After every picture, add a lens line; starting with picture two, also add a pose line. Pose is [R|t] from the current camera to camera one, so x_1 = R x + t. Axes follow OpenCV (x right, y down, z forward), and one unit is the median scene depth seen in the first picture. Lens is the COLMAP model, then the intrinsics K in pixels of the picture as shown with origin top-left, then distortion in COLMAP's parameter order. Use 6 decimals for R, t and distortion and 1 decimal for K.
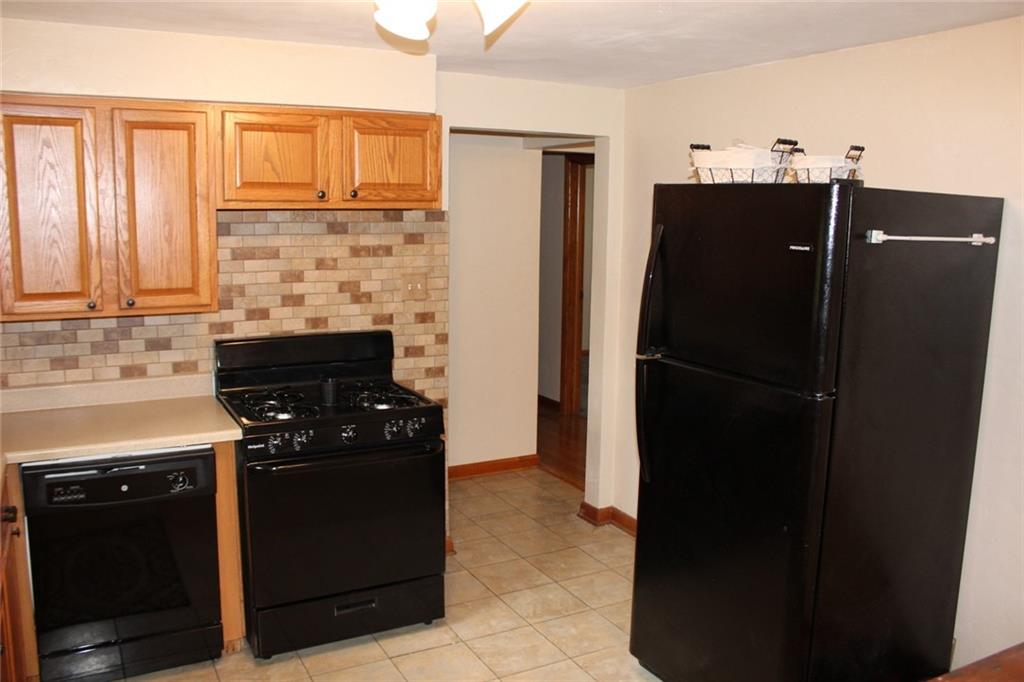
lens RADIAL K [[854.8, 0, 512.0], [0, 854.8, 341.0], [0, 0, 1]] dist [-0.184691, 0.189055]
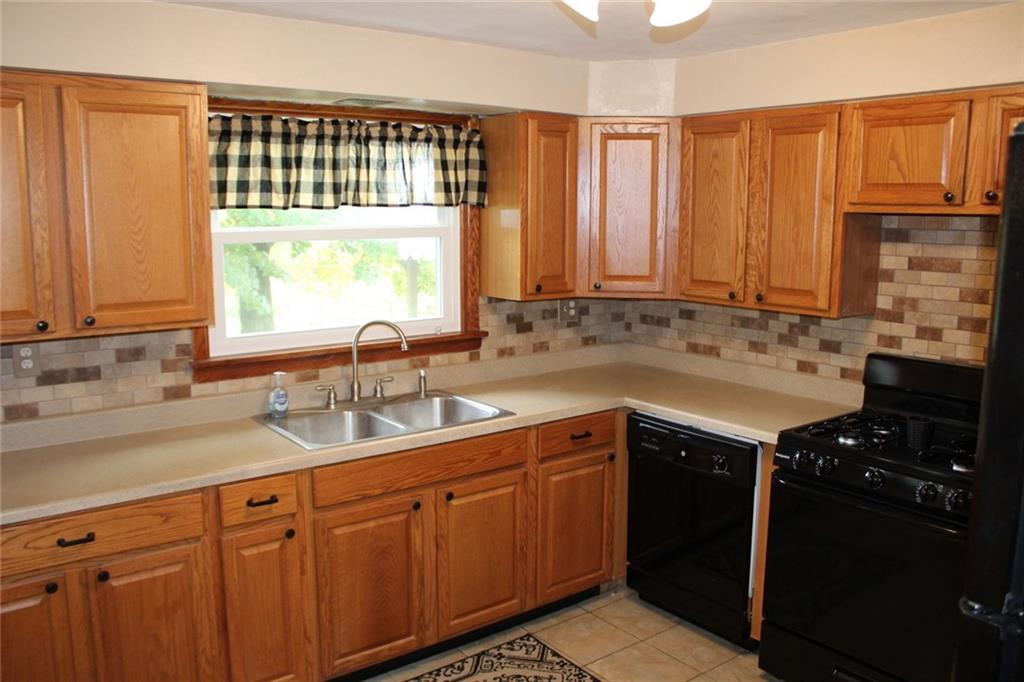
lens RADIAL K [[854.8, 0, 512.0], [0, 854.8, 341.0], [0, 0, 1]] dist [-0.184691, 0.189055]
pose [[0.166454, 0.141798, -0.975801, 0.498296], [-0.156350, 0.980882, 0.115866, -0.059292], [0.973575, 0.133280, 0.185441, 0.438690]]
